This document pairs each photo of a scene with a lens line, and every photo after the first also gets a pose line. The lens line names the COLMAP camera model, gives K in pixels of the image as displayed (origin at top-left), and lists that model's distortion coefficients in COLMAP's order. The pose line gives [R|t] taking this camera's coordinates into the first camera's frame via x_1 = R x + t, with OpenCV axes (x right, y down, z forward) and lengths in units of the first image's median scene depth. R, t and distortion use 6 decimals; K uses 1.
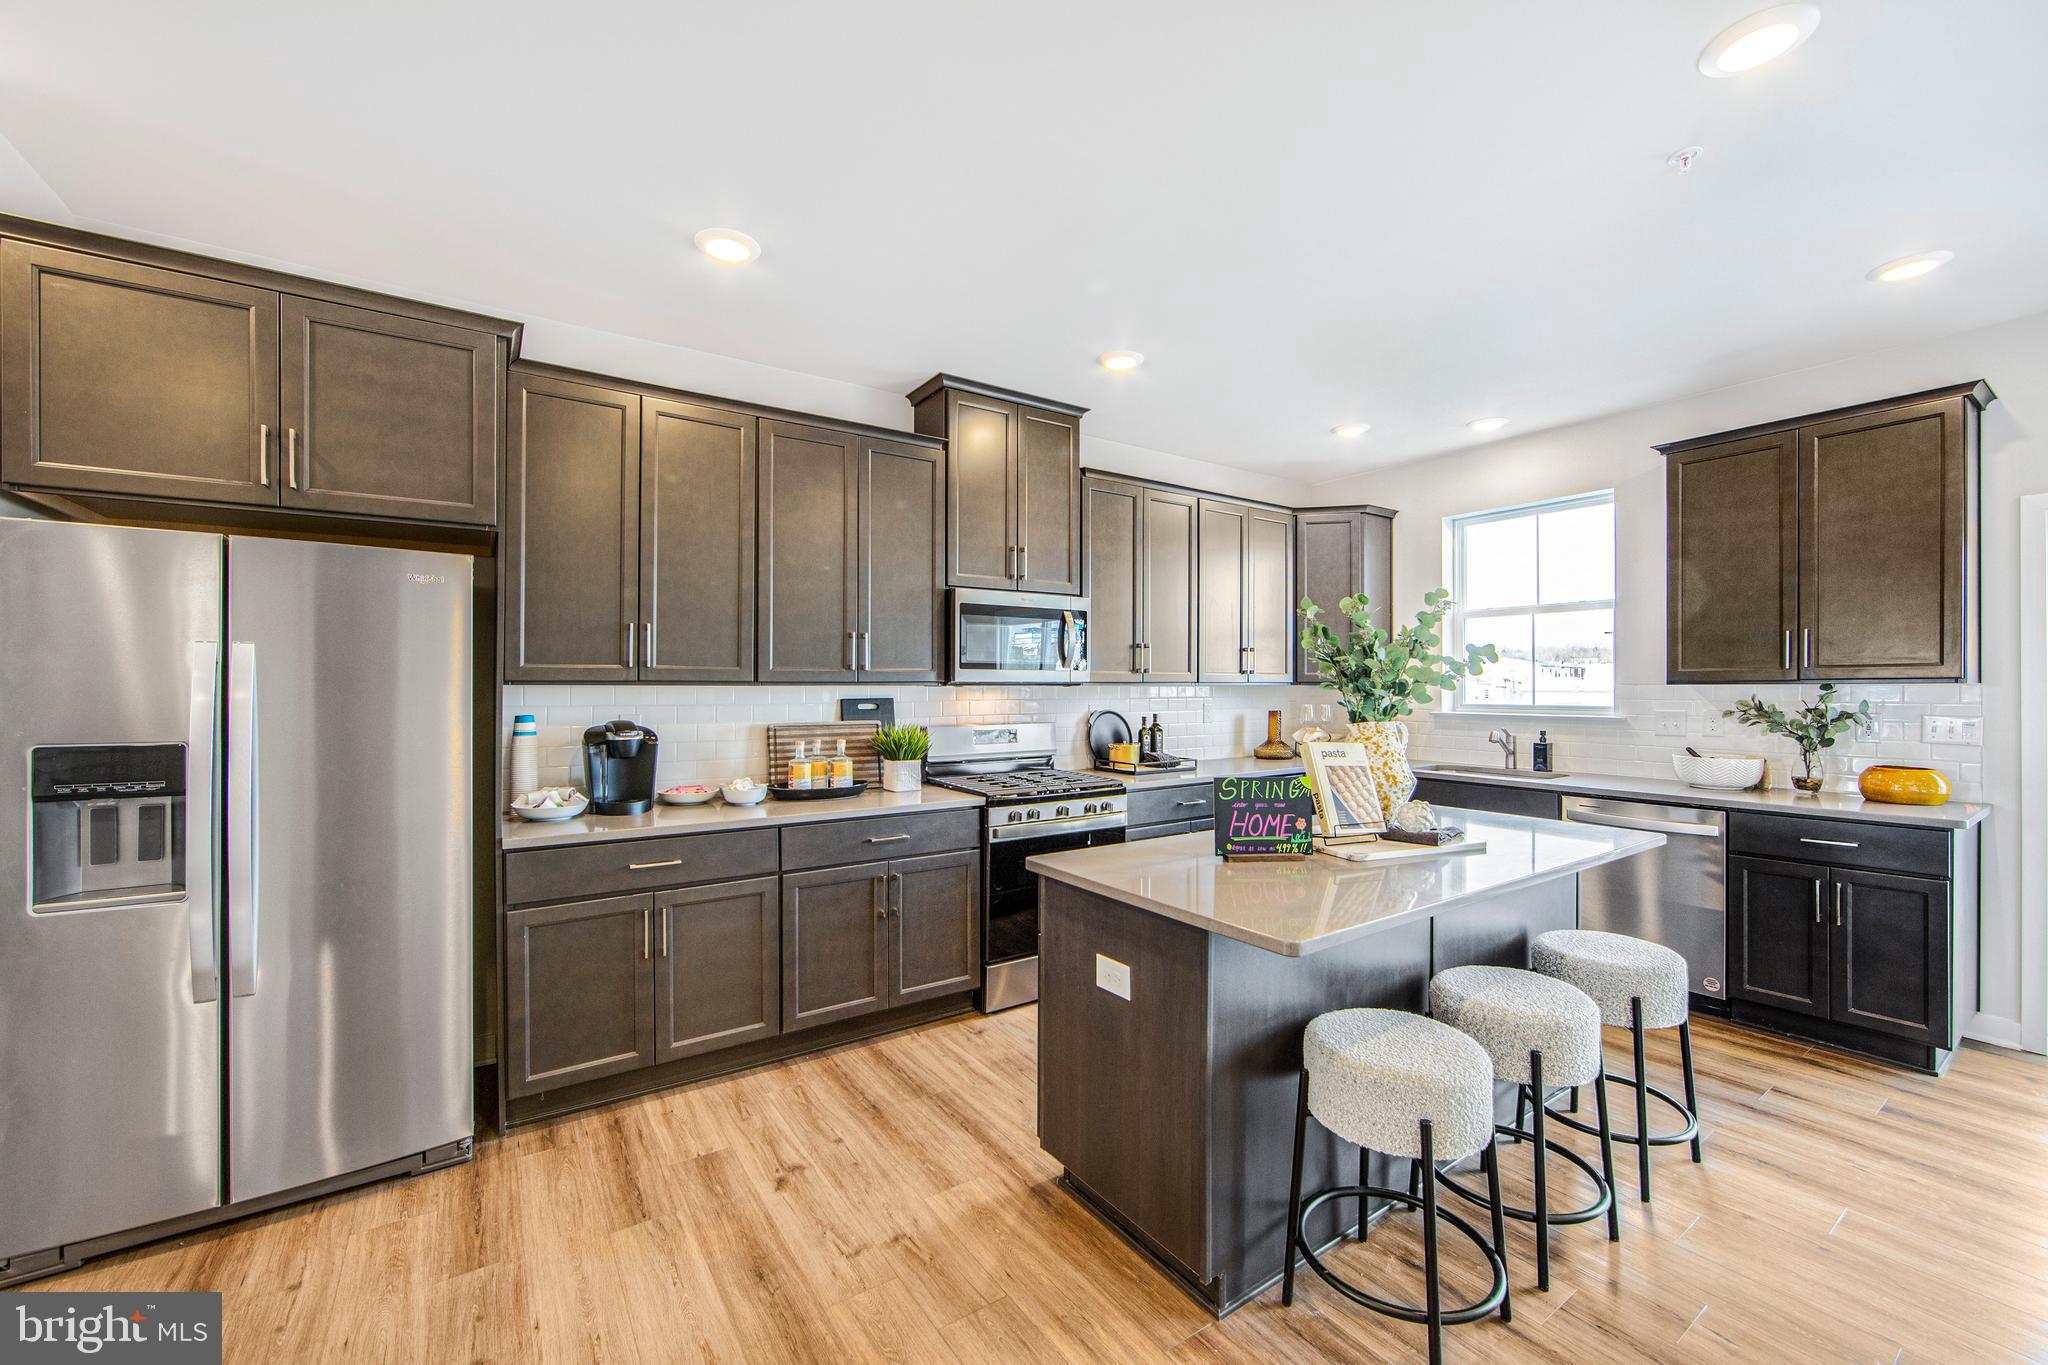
lens RADIAL K [[799.4, 0, 1022.6], [0, 799.4, 690.4], [0, 0, 1]] dist [-0.002782, -0.000453]
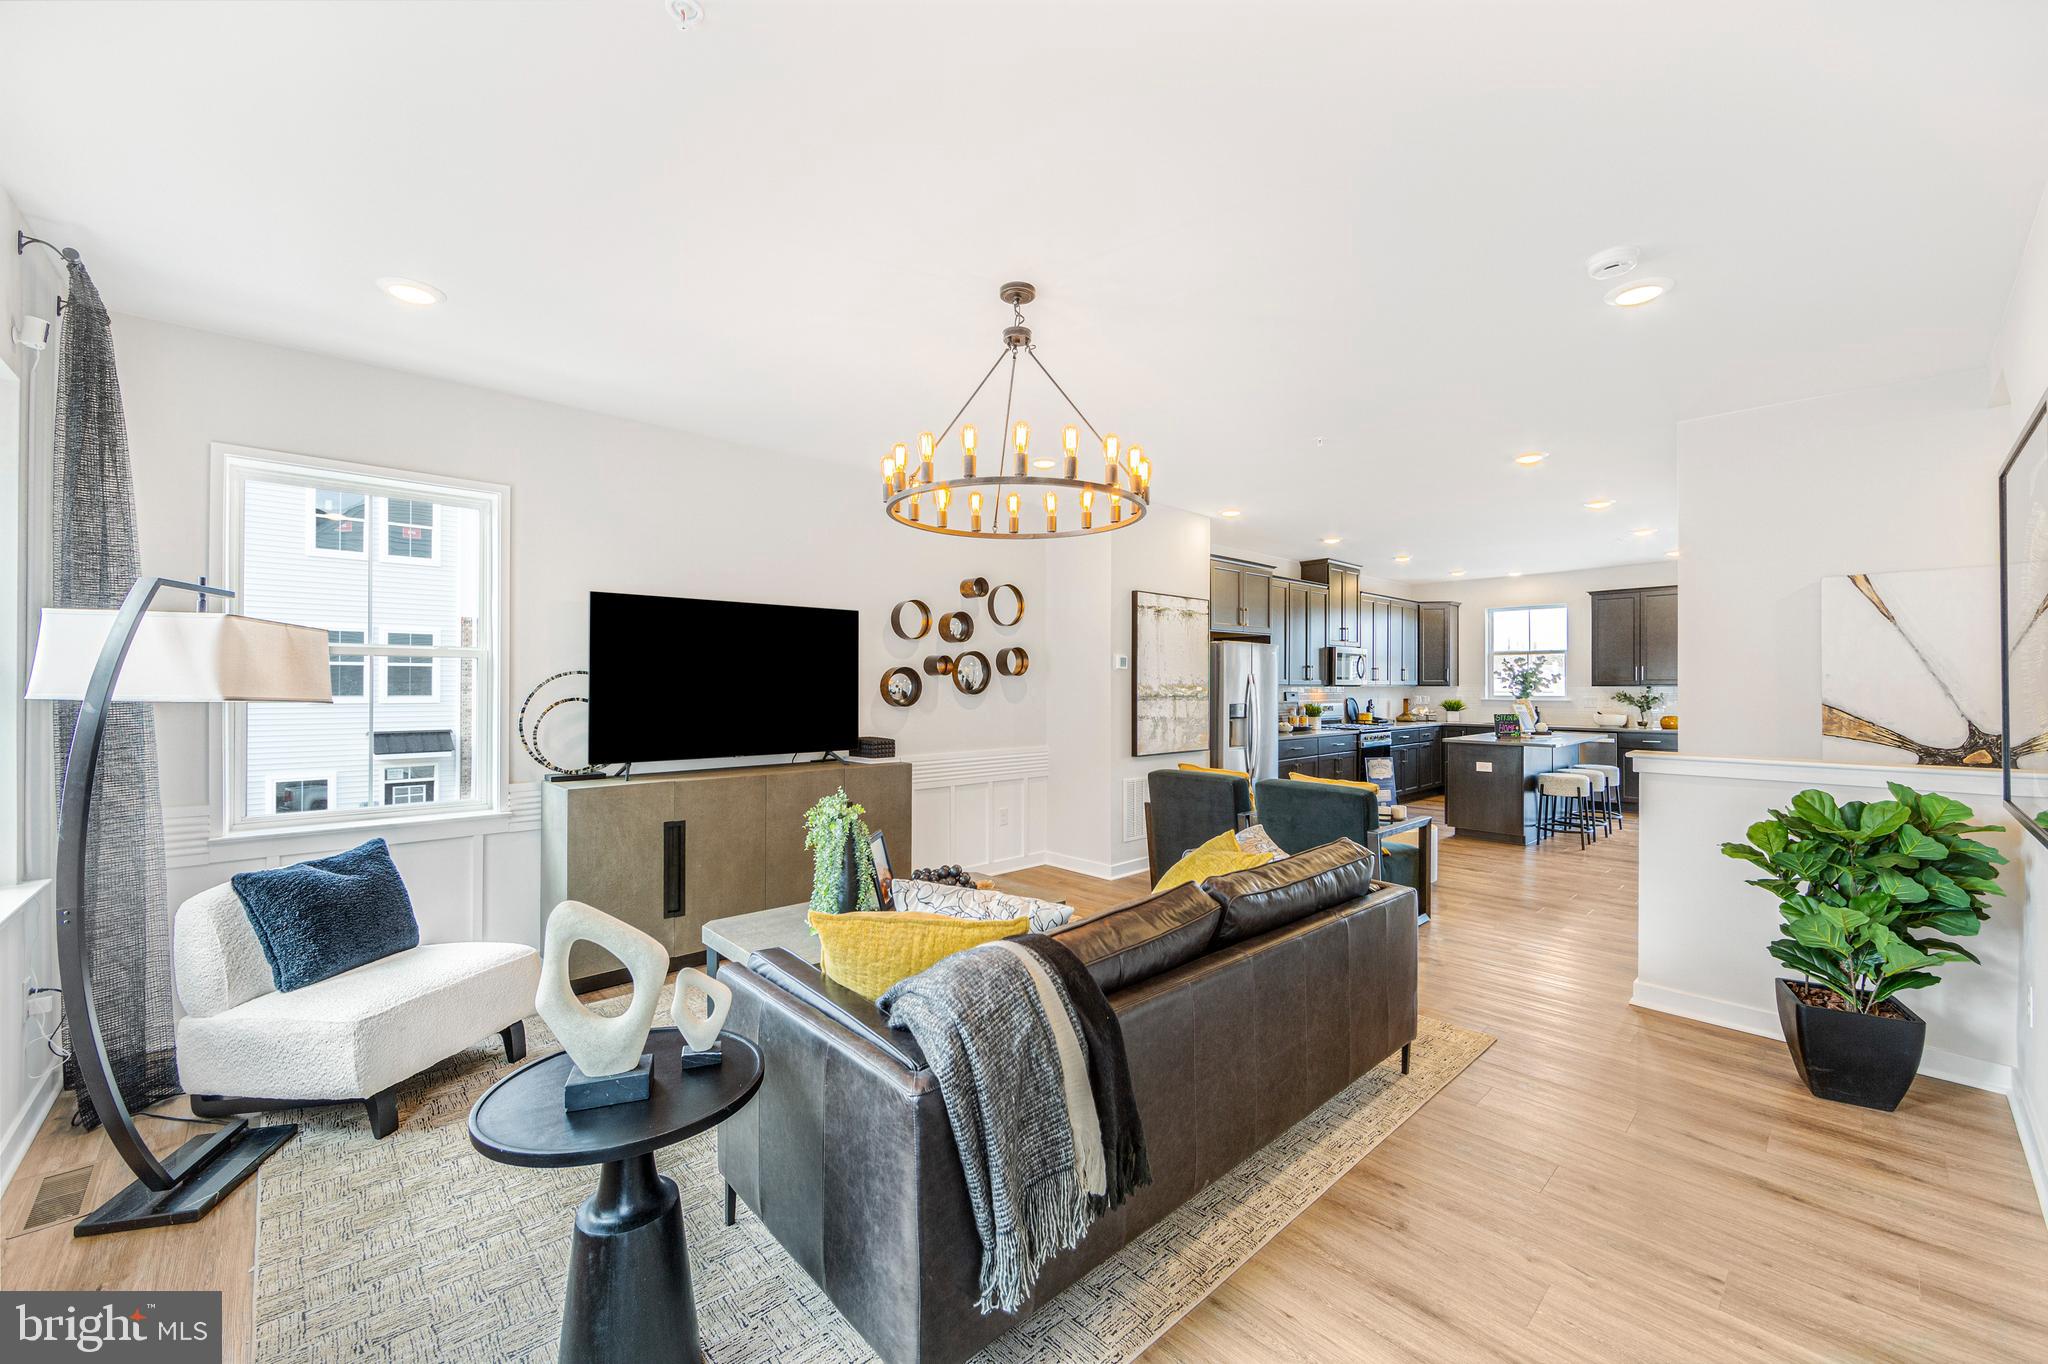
lens RADIAL K [[799.4, 0, 1024.0], [0, 799.4, 685.2], [0, 0, 1]] dist [-0.002782, -0.000453]
pose [[0.989519, 0.001074, 0.144396, -1.372689], [-0.000140, 0.999979, -0.006483, 0.005626], [-0.144400, 0.006395, 0.989499, -1.274229]]
